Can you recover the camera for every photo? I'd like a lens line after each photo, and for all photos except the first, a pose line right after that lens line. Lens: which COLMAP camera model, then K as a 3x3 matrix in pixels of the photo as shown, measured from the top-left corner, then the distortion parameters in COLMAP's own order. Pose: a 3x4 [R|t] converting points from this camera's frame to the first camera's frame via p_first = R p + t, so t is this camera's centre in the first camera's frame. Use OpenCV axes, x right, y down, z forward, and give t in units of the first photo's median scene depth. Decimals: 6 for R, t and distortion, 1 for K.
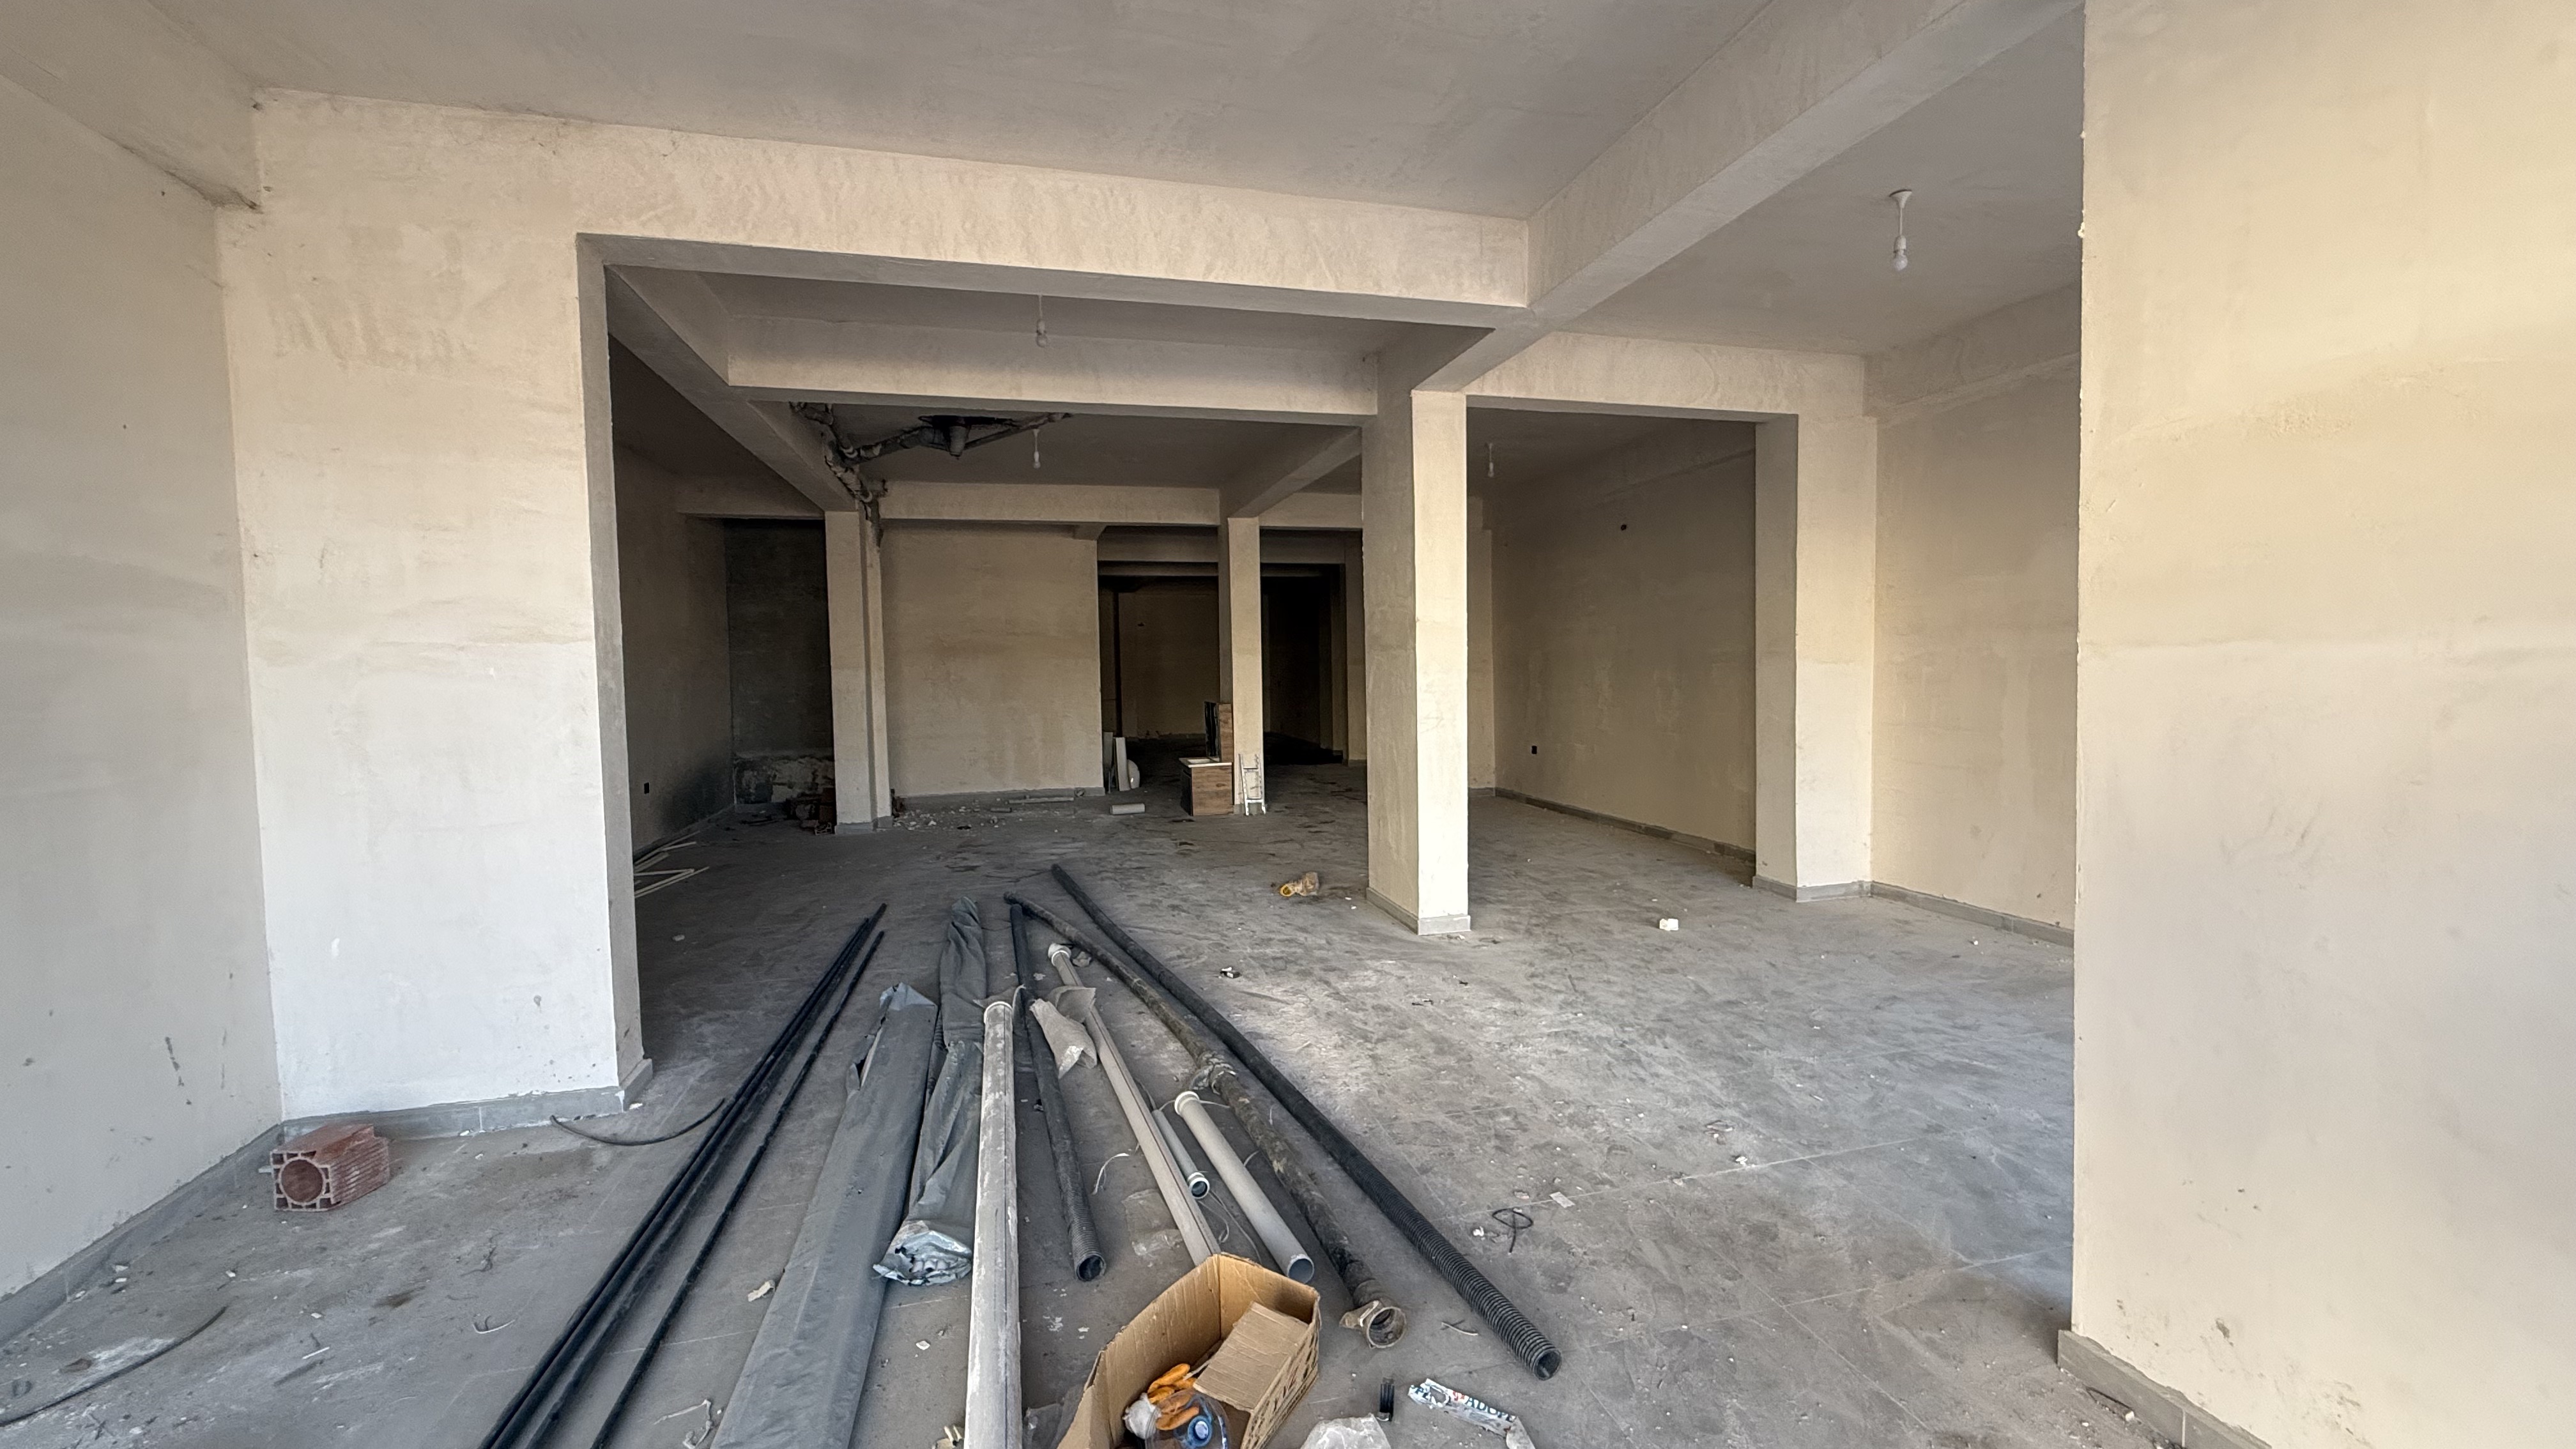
lens RADIAL K [[1032.8, 0, 1289.2], [0, 1032.8, 731.0], [0, 0, 1]] dist [0.000631, 0.000599]
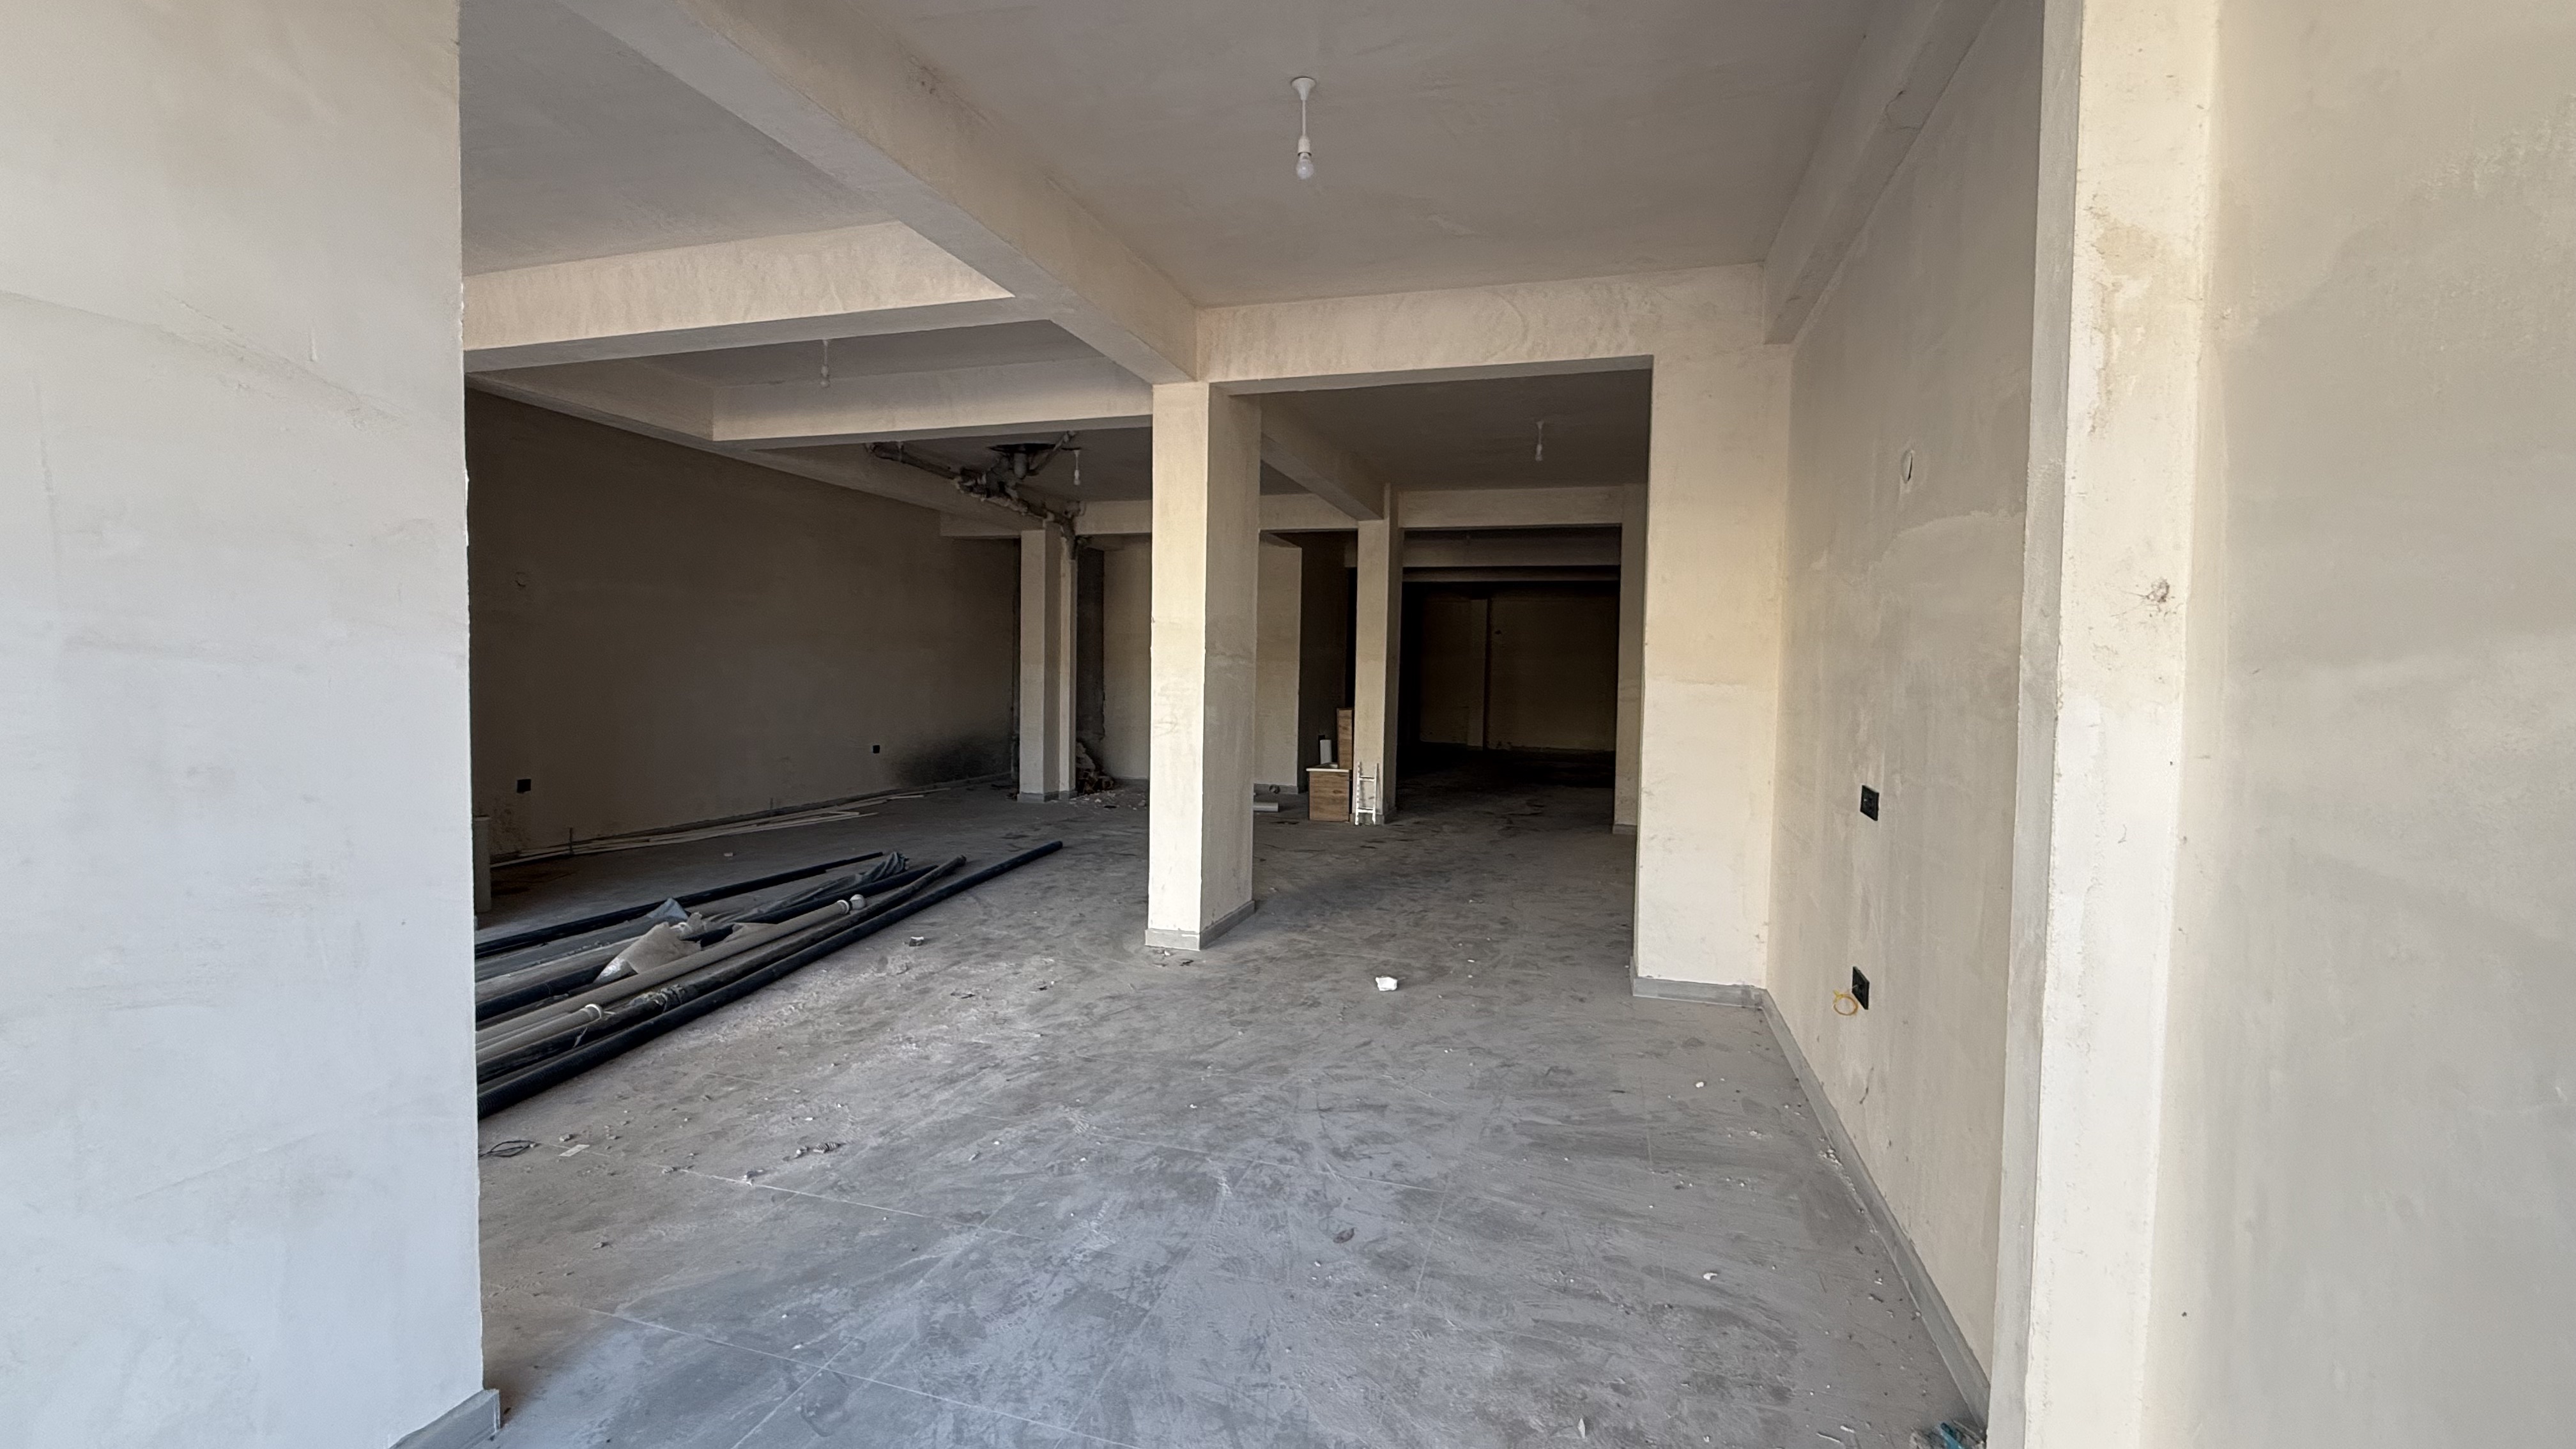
lens RADIAL K [[1032.8, 0, 1271.1], [0, 1032.8, 730.6], [0, 0, 1]] dist [0.000631, 0.000599]
pose [[0.849512, 0.061842, -0.523932, 0.878619], [-0.066443, 0.997740, 0.010037, -0.025706], [0.523368, 0.026285, 0.851701, 0.279860]]
